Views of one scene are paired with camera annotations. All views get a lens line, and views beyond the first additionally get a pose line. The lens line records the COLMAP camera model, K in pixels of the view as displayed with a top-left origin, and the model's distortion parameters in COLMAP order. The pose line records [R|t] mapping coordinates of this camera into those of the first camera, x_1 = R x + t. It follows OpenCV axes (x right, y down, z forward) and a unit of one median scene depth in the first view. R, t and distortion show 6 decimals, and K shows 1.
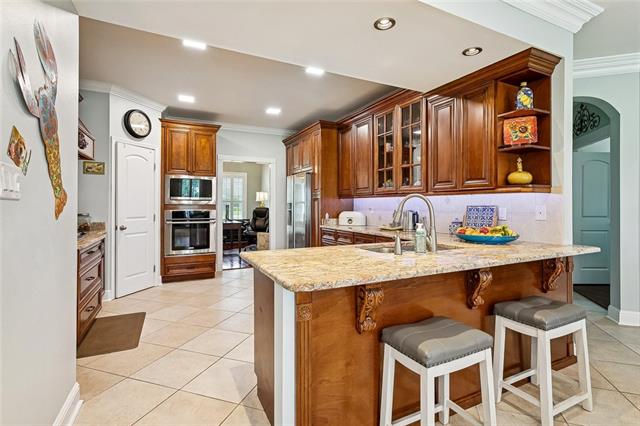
lens RADIAL K [[305.6, 0, 314.8], [0, 305.6, 204.4], [0, 0, 1]] dist [-0.000232, 0.000514]
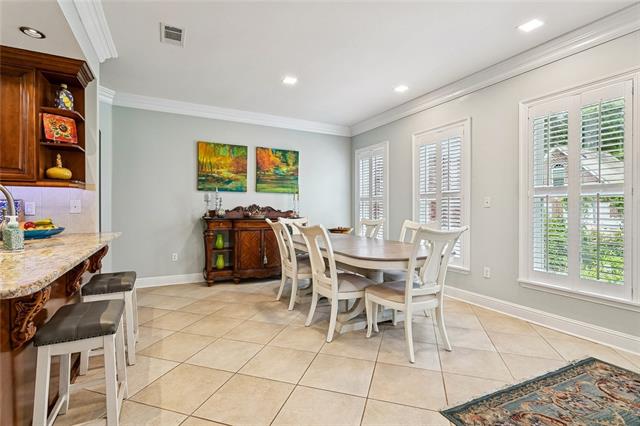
lens RADIAL K [[305.6, 0, 319.1], [0, 305.6, 209.4], [0, 0, 1]] dist [-0.000232, 0.000514]
pose [[-0.026664, -0.011416, 0.999579, -0.413336], [0.000477, 0.999935, 0.011432, 0.026478], [-0.999644, 0.000782, -0.026657, 0.136530]]
